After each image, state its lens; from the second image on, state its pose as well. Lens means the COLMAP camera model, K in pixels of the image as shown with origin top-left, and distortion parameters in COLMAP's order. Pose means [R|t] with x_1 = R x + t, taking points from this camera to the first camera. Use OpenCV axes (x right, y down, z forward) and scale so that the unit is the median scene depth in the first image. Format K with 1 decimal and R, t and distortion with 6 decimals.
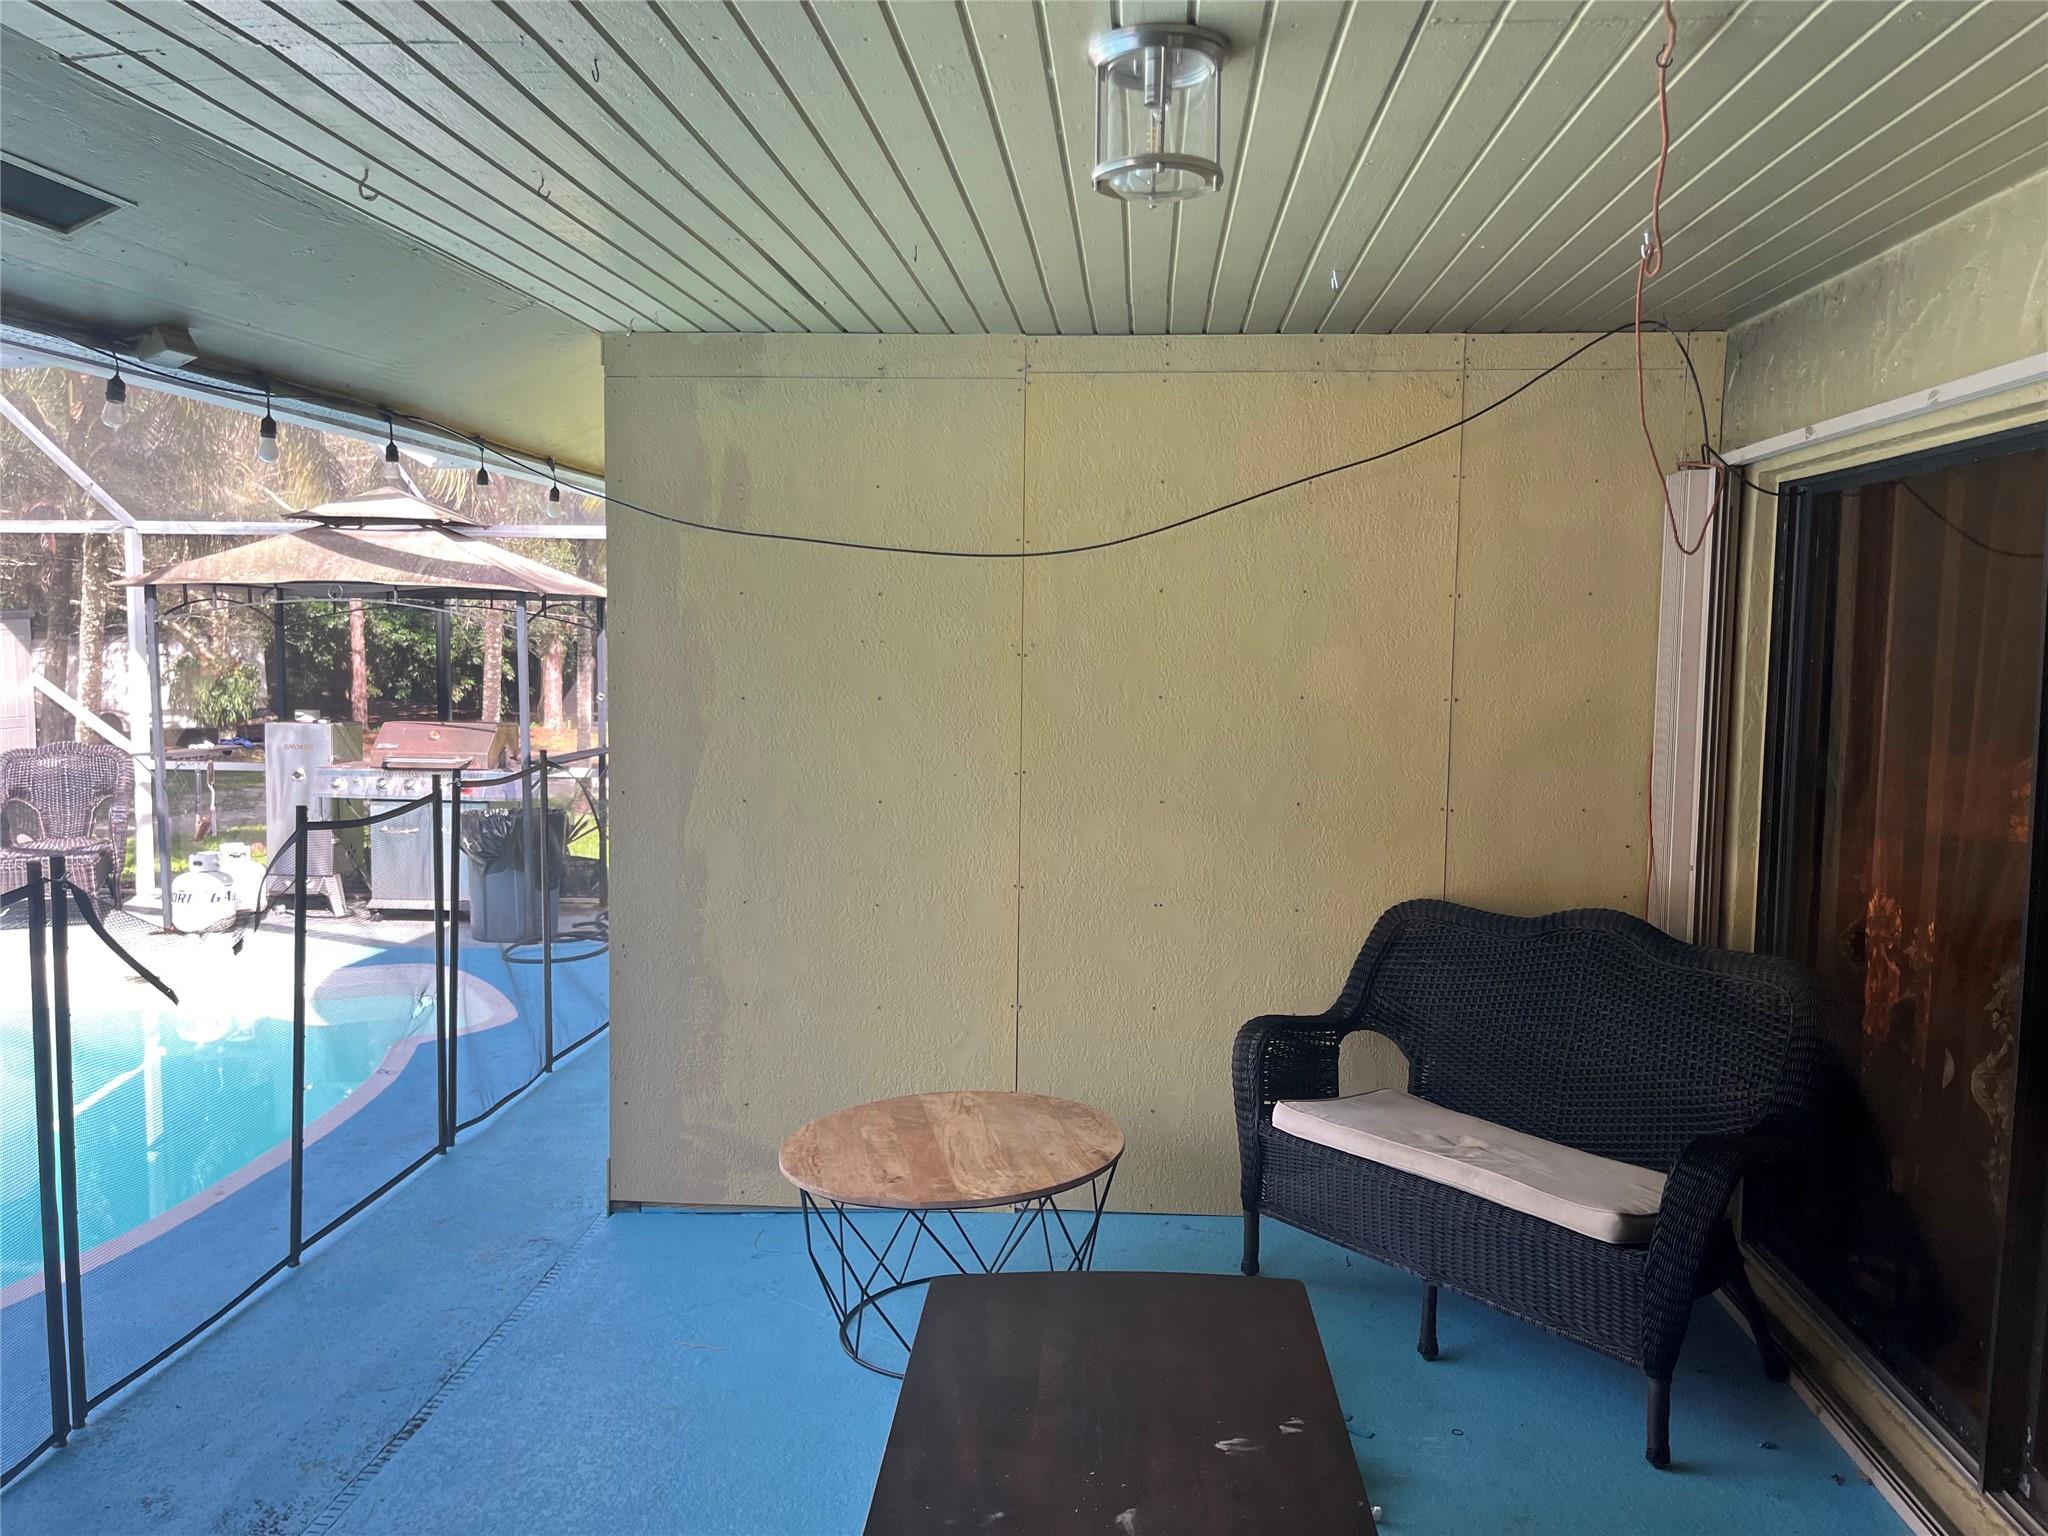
lens RADIAL K [[1569.4, 0, 1067.5], [0, 1569.4, 760.0], [0, 0, 1]] dist [0.059741, -0.110137]
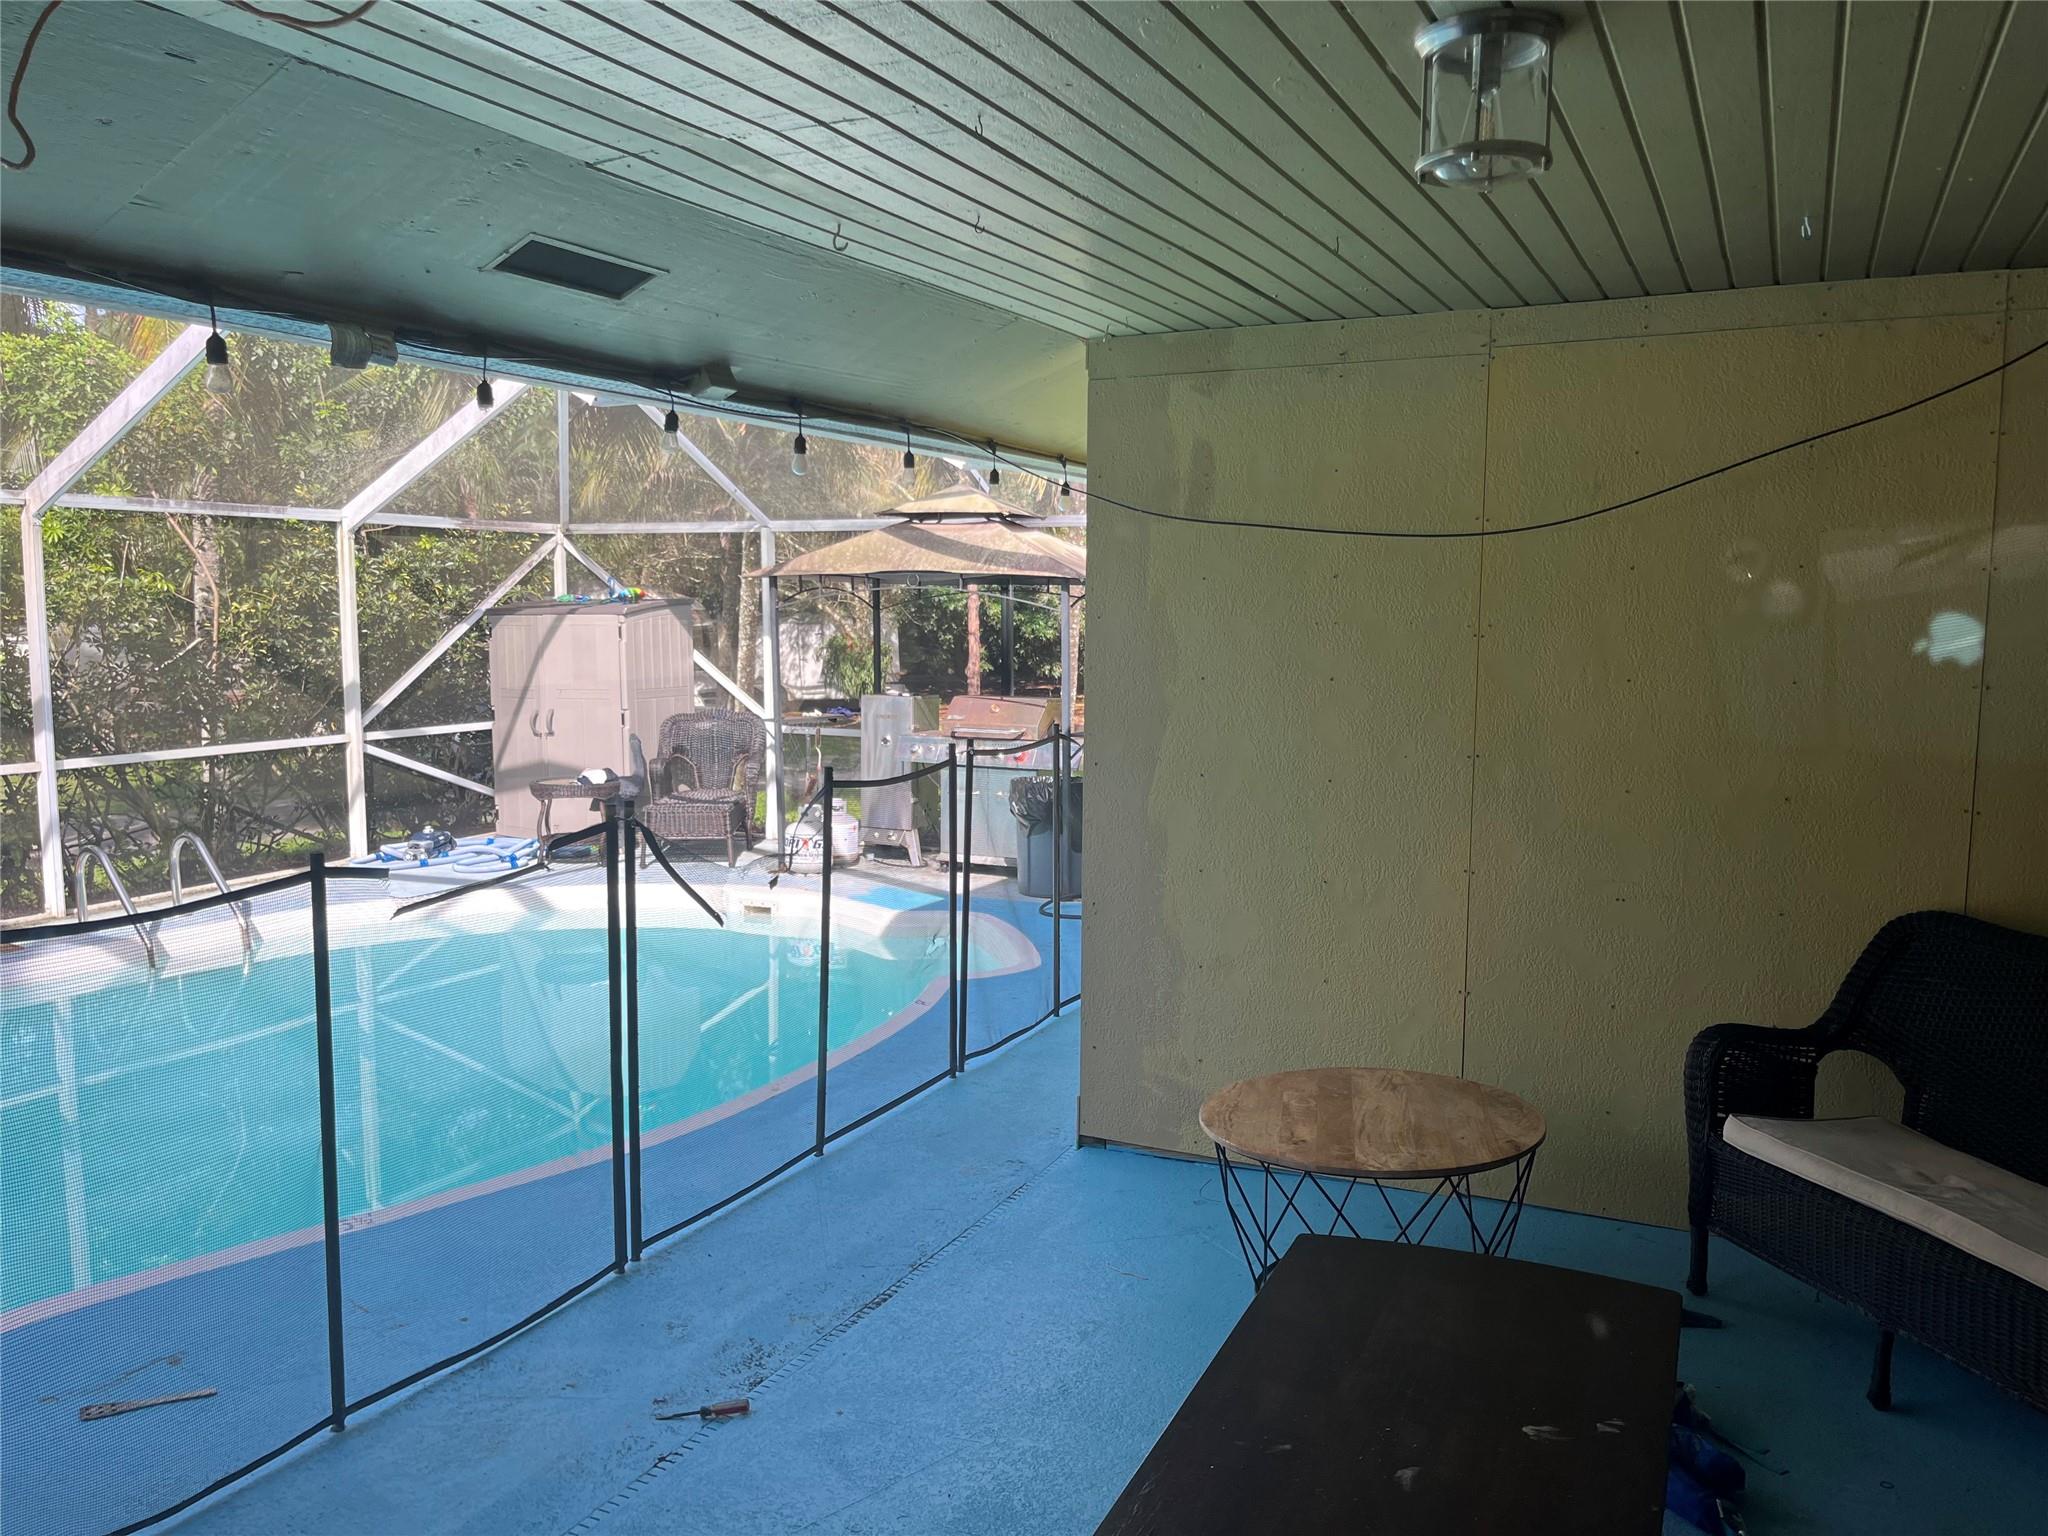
lens RADIAL K [[1580.9, 0, 1029.2], [0, 1580.9, 770.6], [0, 0, 1]] dist [0.006697, -0.009430]
pose [[0.921659, 0.032346, -0.386650, 0.102612], [-0.024546, 0.999384, 0.025094, -0.000617], [0.387223, -0.013637, 0.921885, -0.023502]]
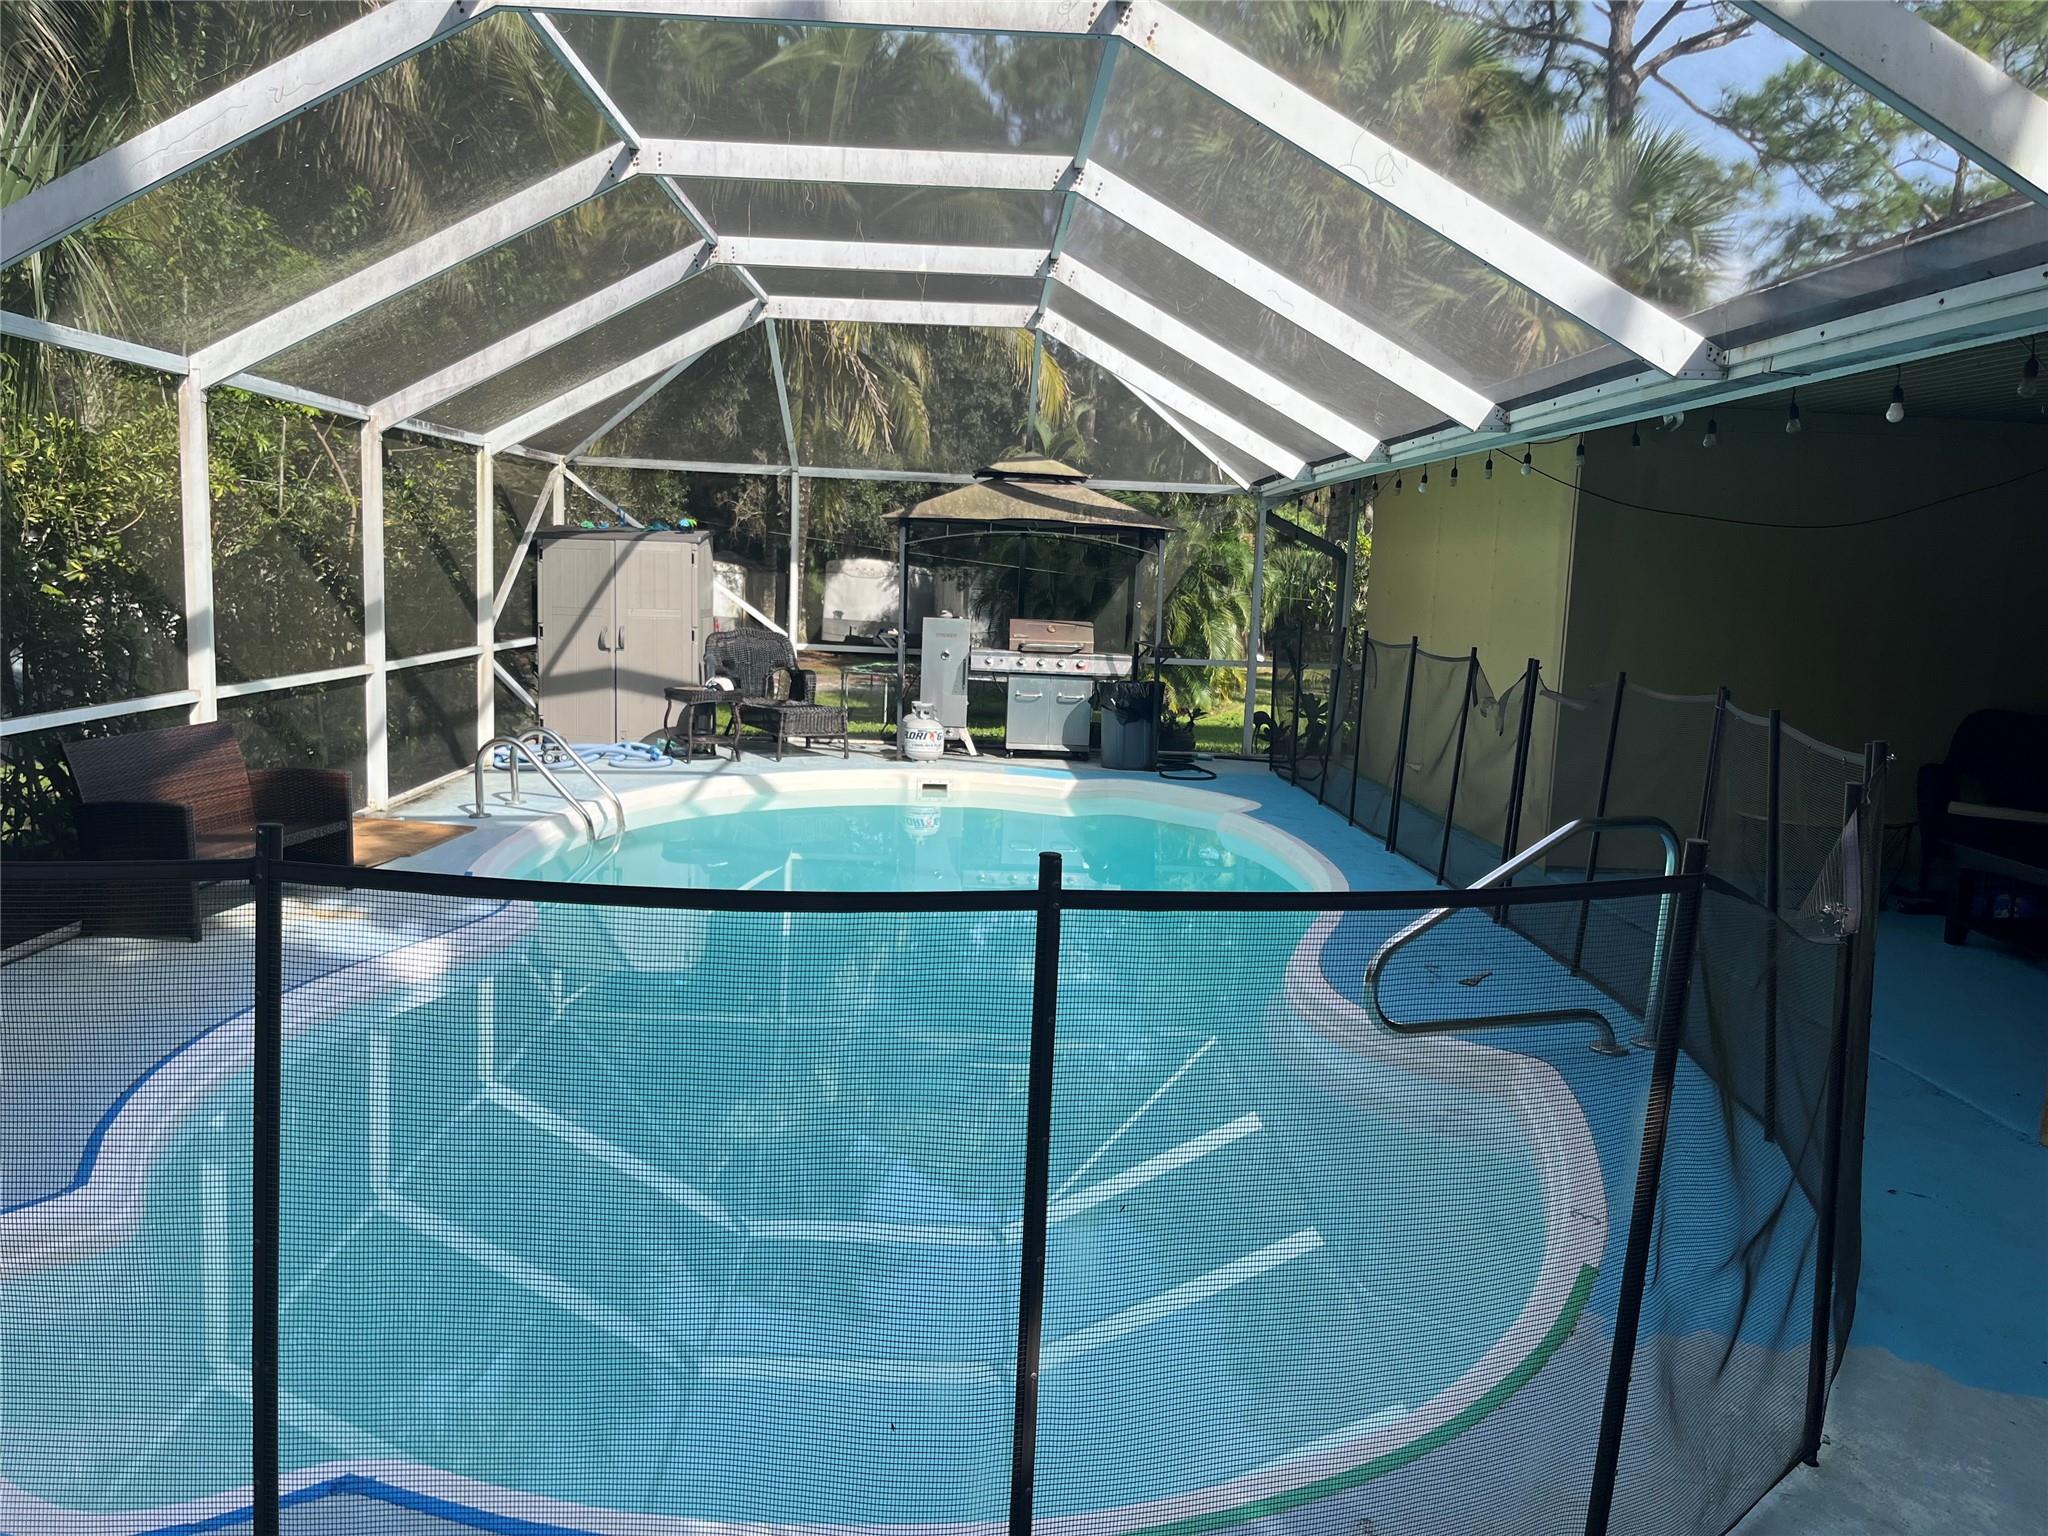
lens RADIAL K [[1580.9, 0, 1029.2], [0, 1580.9, 770.6], [0, 0, 1]] dist [0.006697, -0.009430]
pose [[0.996300, 0.017071, 0.084229, -1.071509], [-0.021207, 0.998600, 0.048461, 0.087009], [-0.083284, -0.050068, 0.995267, -0.834155]]
